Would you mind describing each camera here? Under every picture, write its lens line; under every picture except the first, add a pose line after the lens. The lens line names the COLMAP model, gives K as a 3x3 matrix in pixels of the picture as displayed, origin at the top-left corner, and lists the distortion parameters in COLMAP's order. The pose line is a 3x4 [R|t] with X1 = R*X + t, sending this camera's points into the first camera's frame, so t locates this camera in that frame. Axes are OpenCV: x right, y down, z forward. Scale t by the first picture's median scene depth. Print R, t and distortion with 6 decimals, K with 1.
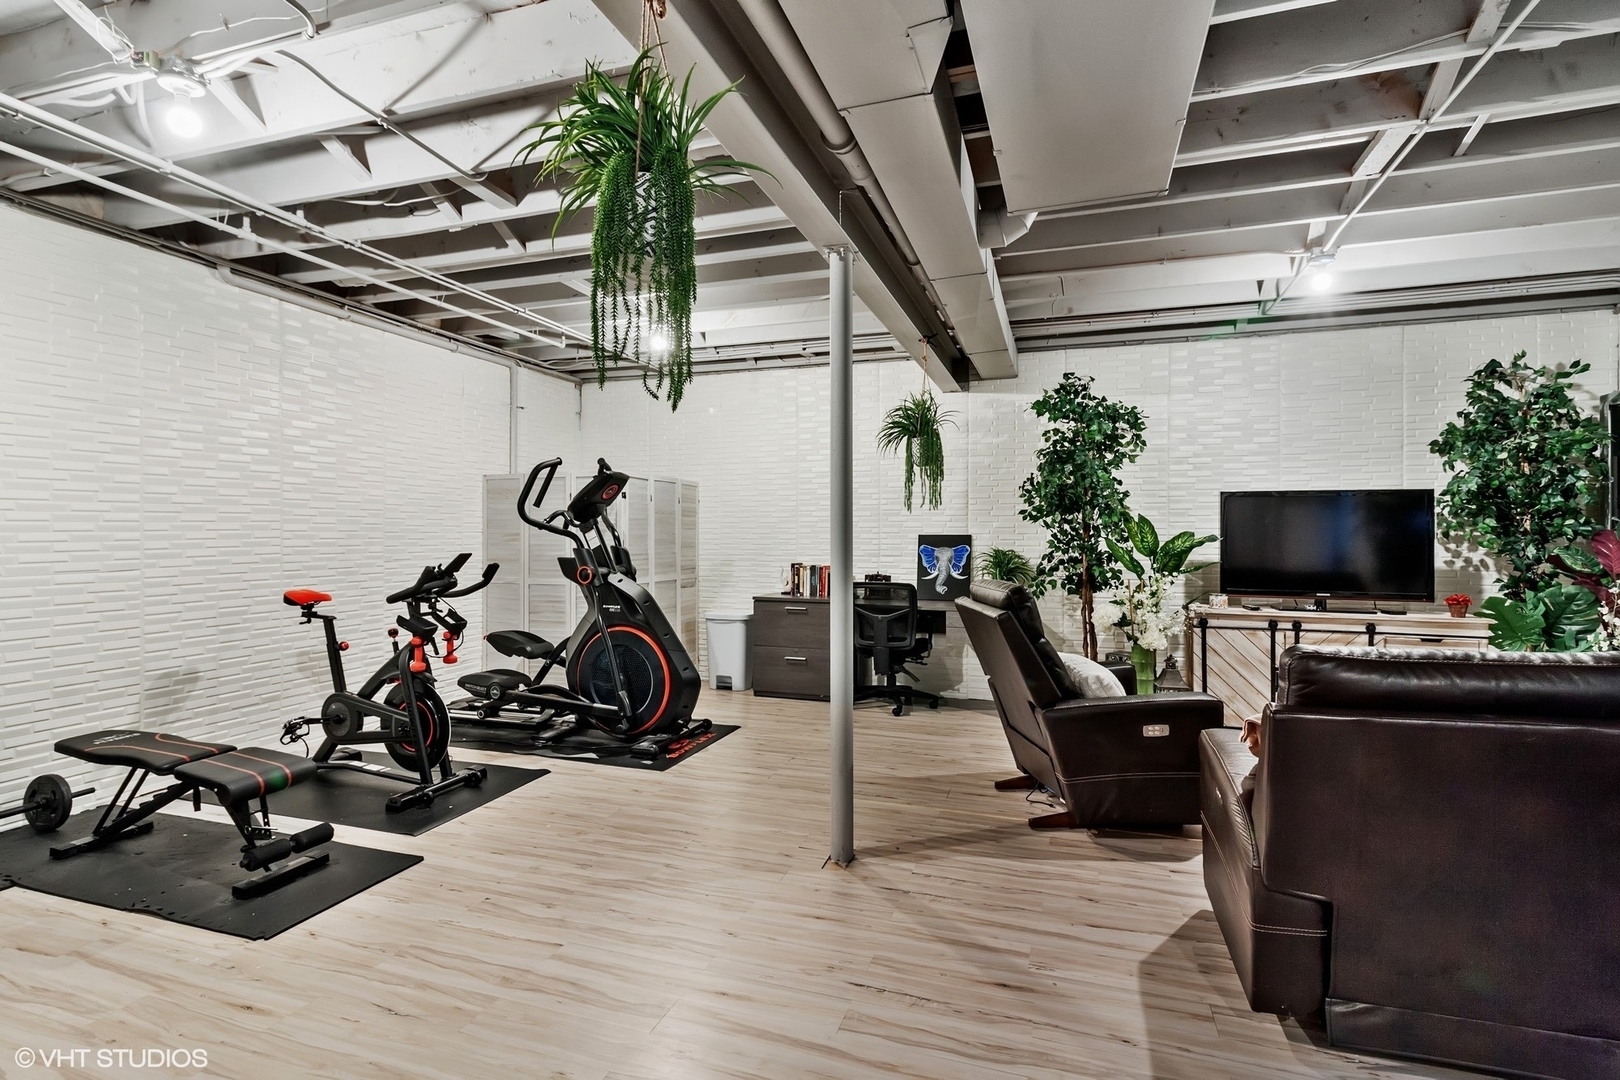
lens RADIAL K [[756.5, 0, 813.8], [0, 756.5, 532.7], [0, 0, 1]] dist [0.004097, -0.000912]
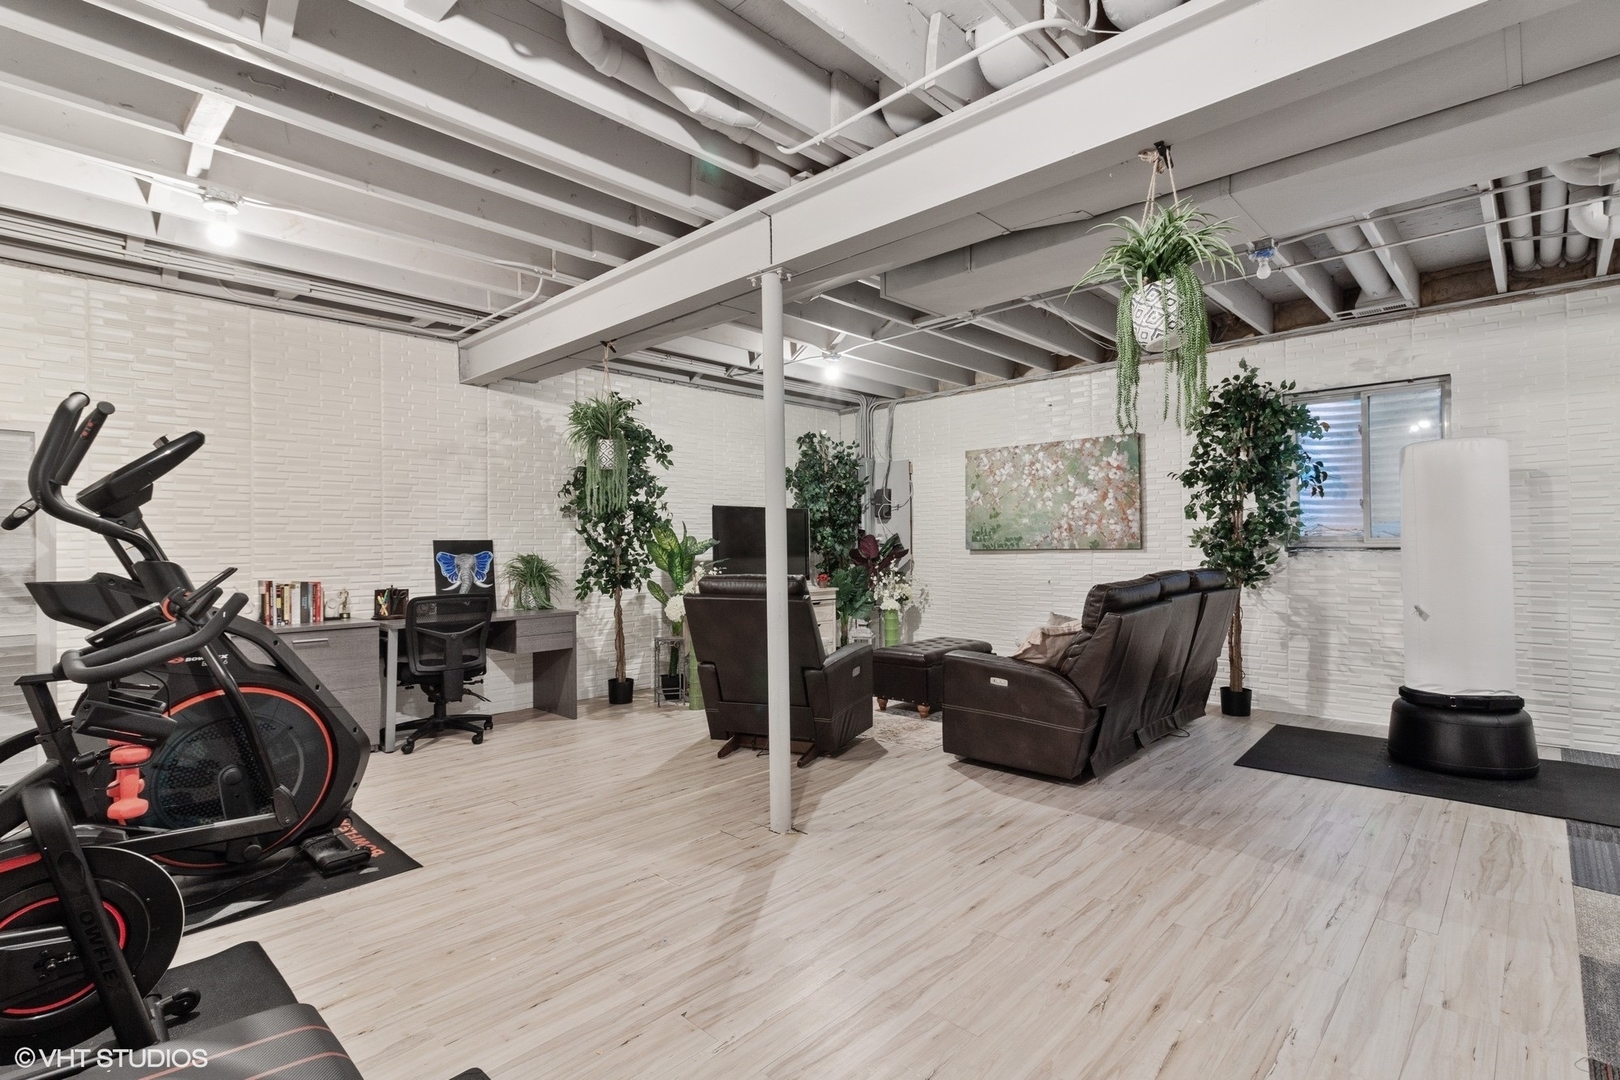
lens RADIAL K [[756.5, 0, 778.2], [0, 756.5, 544.2], [0, 0, 1]] dist [0.004097, -0.000912]
pose [[0.444600, -0.006260, 0.895708, -0.690562], [0.006721, 0.999971, 0.003653, 0.009704], [-0.895704, 0.004396, 0.444629, 0.378292]]
